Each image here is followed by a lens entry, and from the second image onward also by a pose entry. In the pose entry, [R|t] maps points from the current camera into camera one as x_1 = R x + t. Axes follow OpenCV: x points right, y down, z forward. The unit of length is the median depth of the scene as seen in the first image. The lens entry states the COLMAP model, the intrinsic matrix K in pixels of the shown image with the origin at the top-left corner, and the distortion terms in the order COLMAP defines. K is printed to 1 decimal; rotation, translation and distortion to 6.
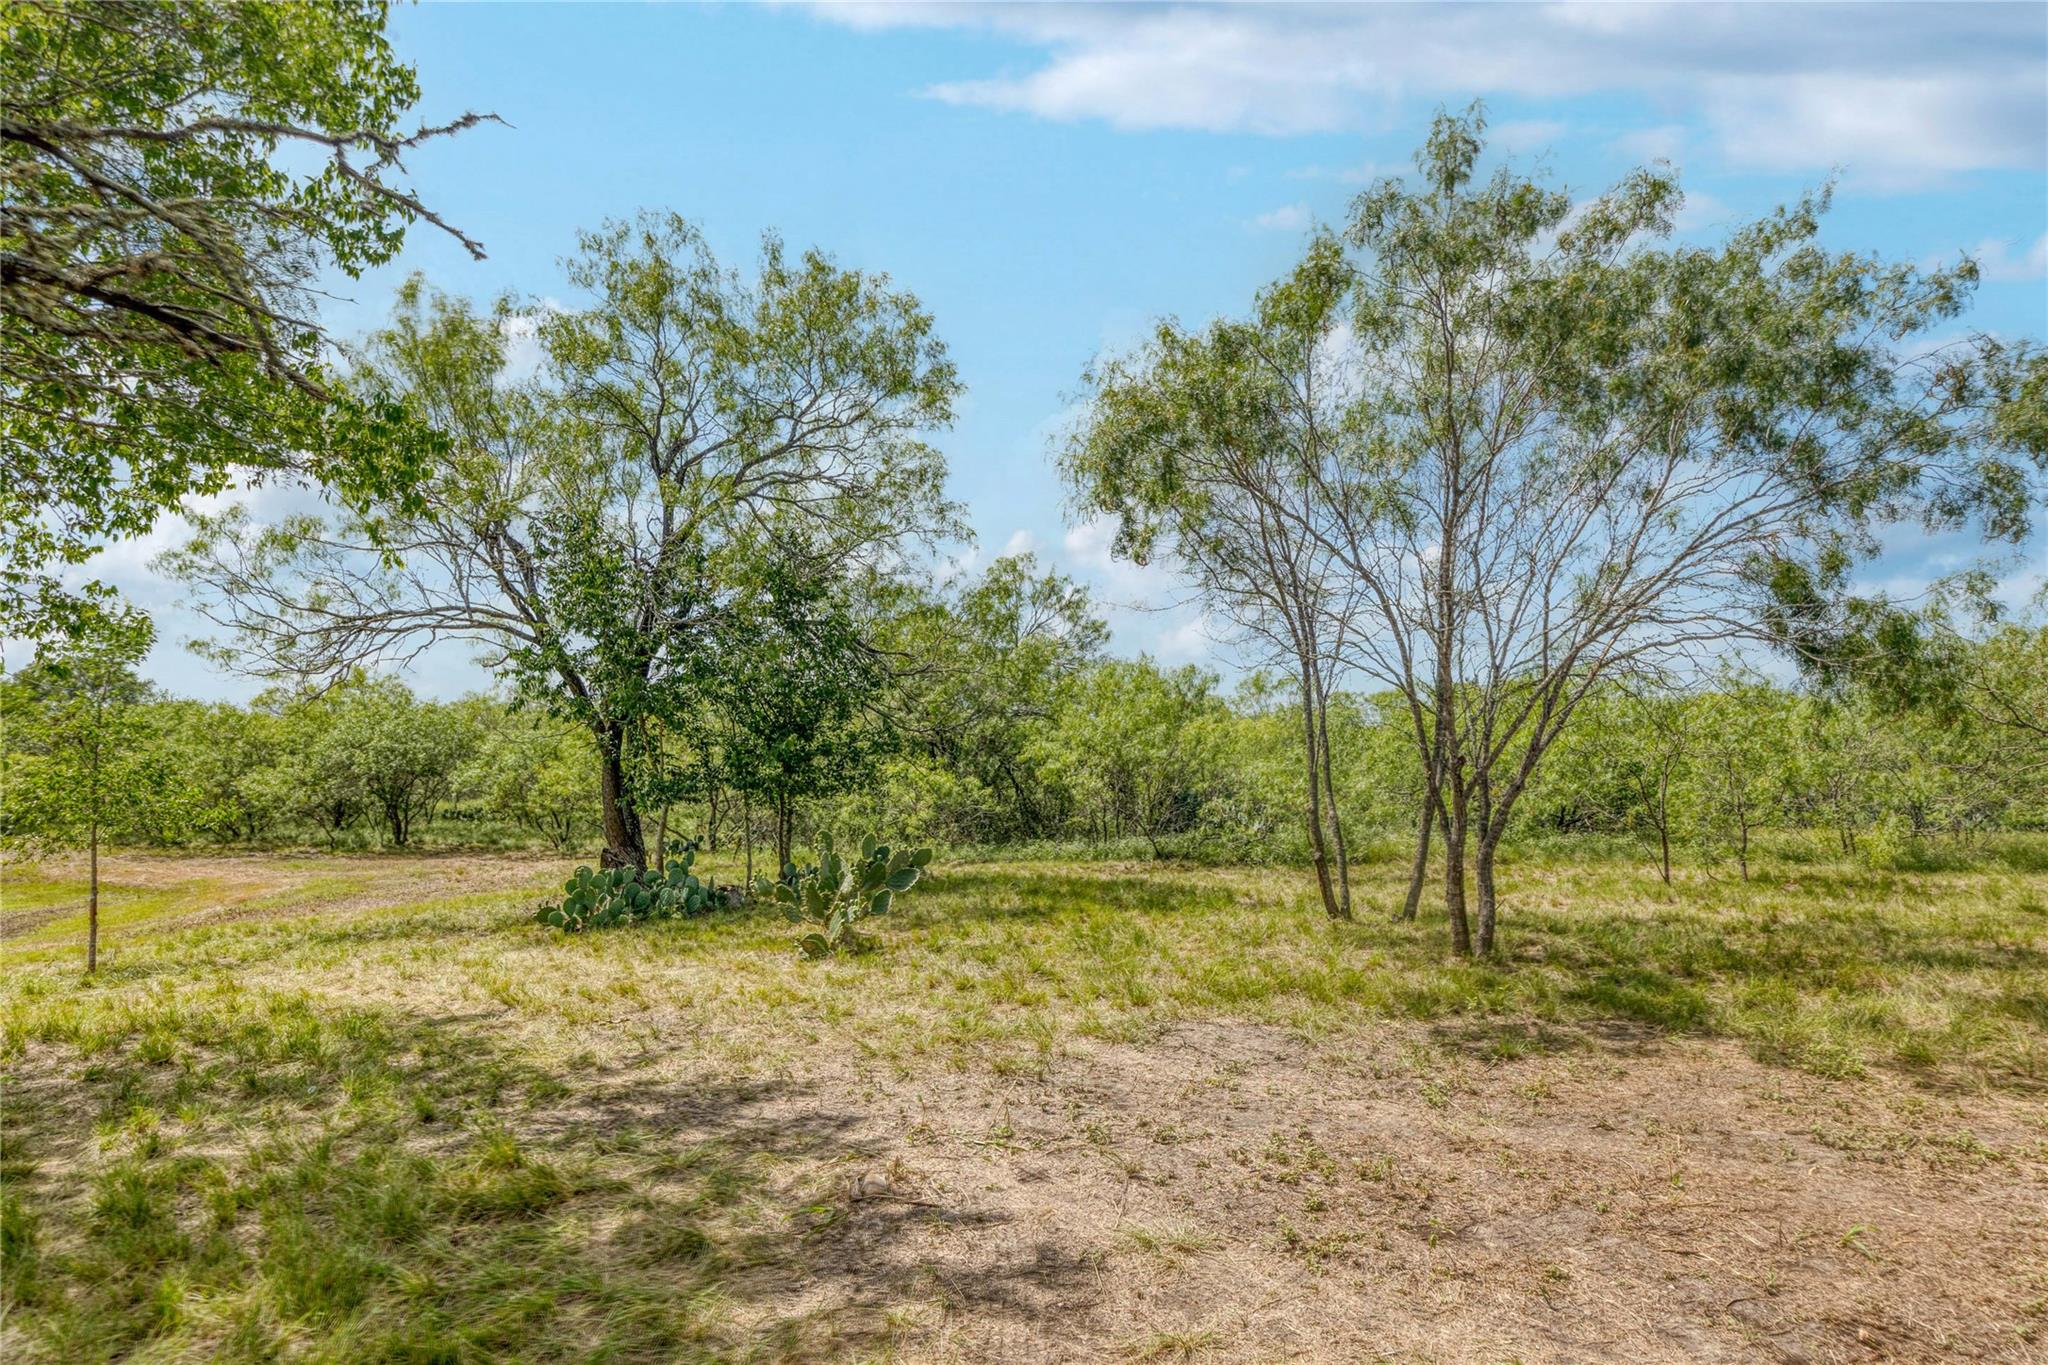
lens RADIAL K [[1148.6, 0, 1018.6], [0, 1148.6, 688.9], [0, 0, 1]] dist [-0.000864, 0.000885]
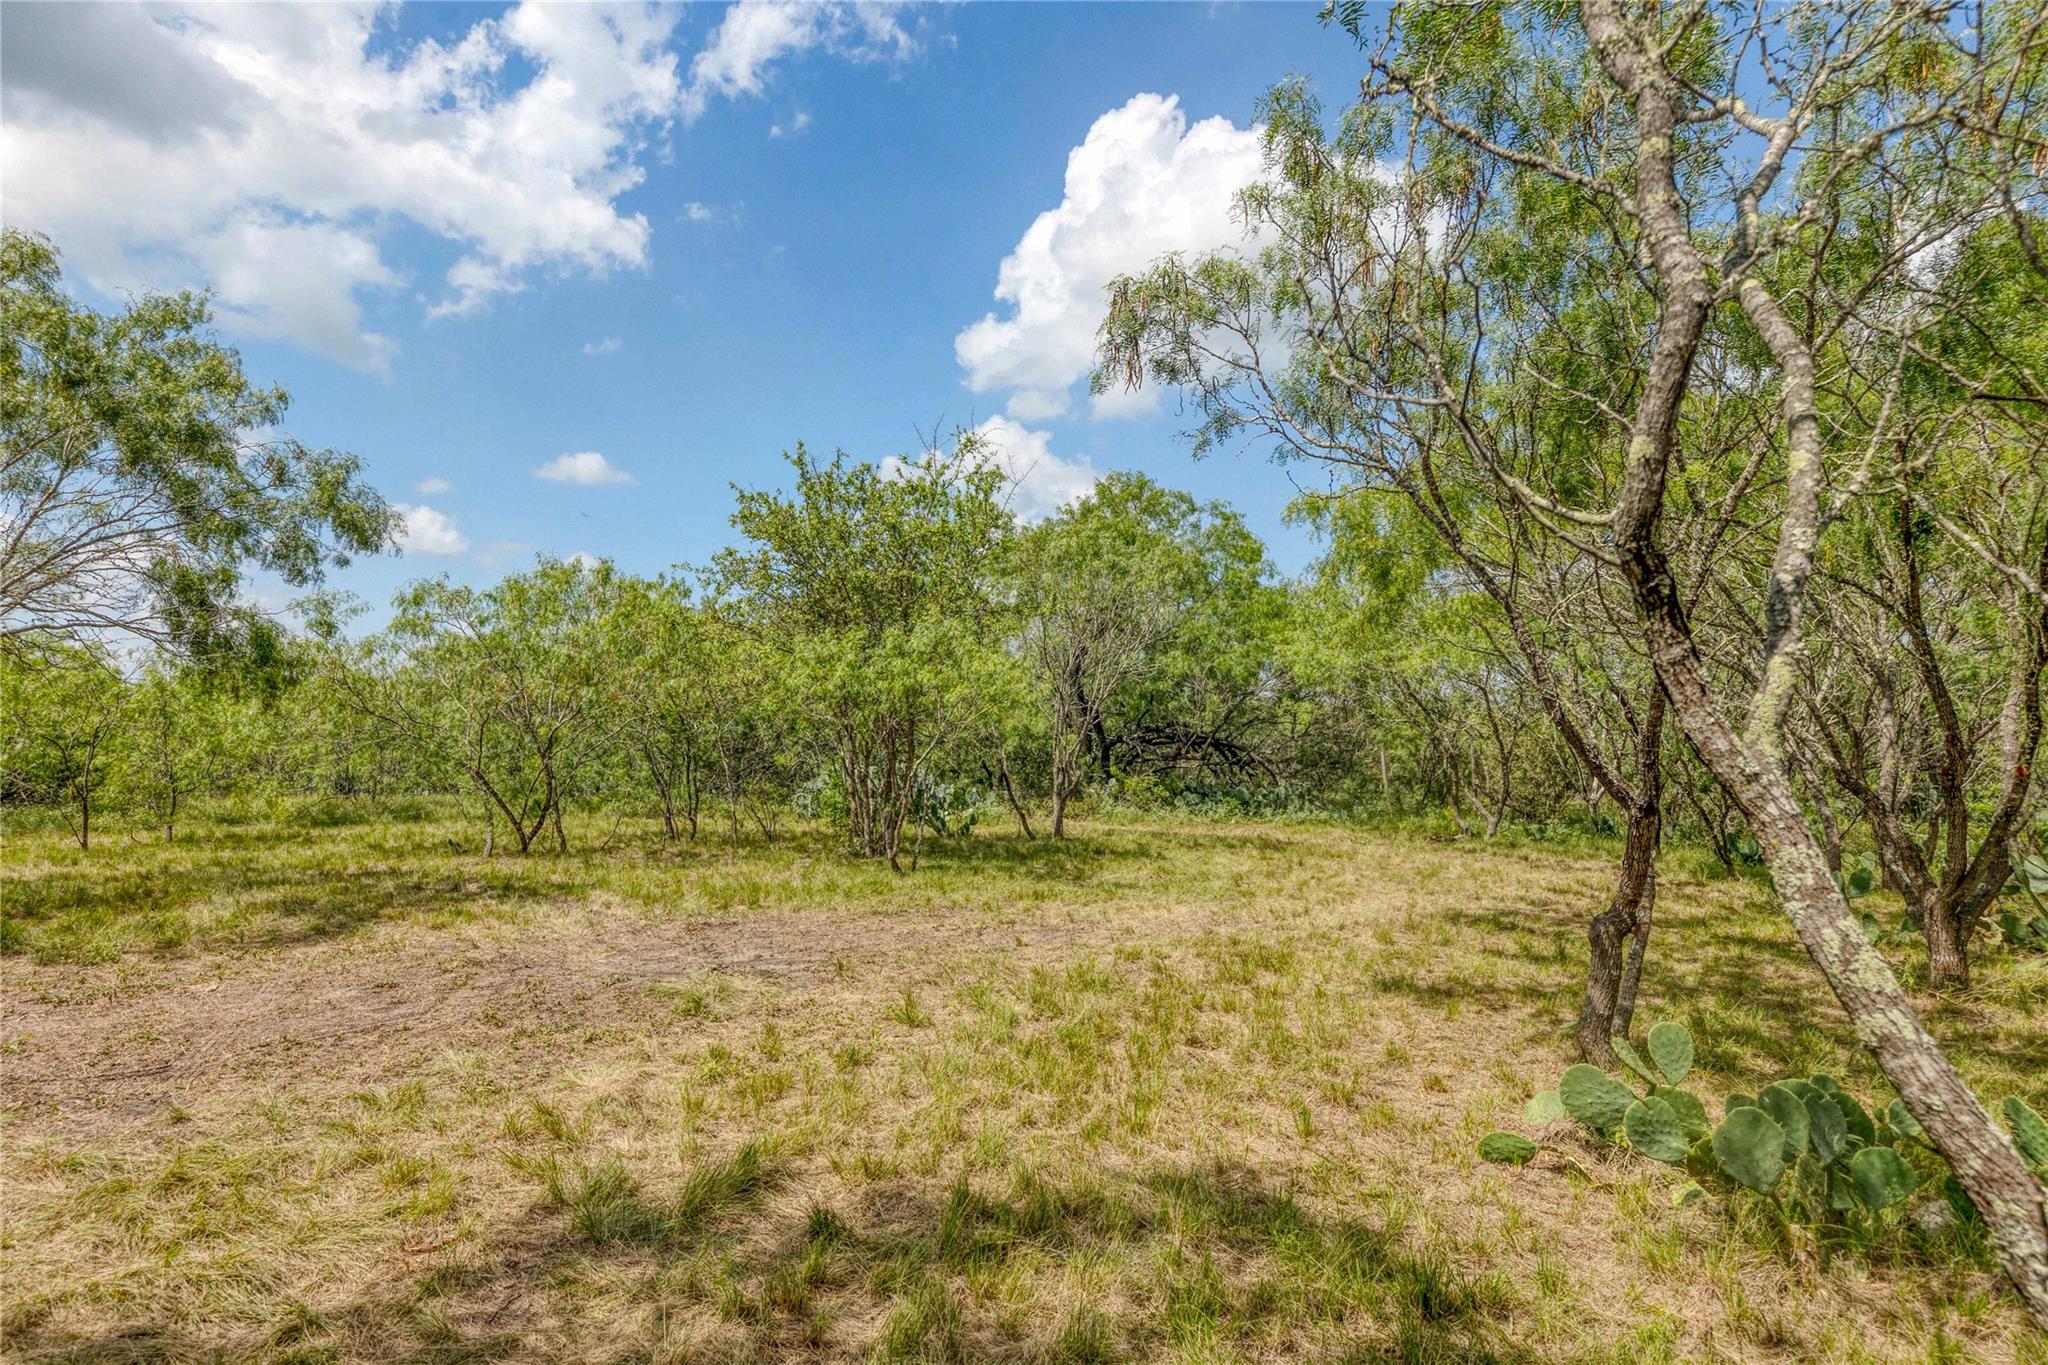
lens RADIAL K [[1148.6, 0, 1024.6], [0, 1148.6, 670.5], [0, 0, 1]] dist [-0.000864, 0.000885]
pose [[0.431227, 0.065446, 0.899867, -0.051887], [-0.067550, 0.996908, -0.040133, -0.023625], [-0.899711, -0.043480, 0.434315, -0.485415]]
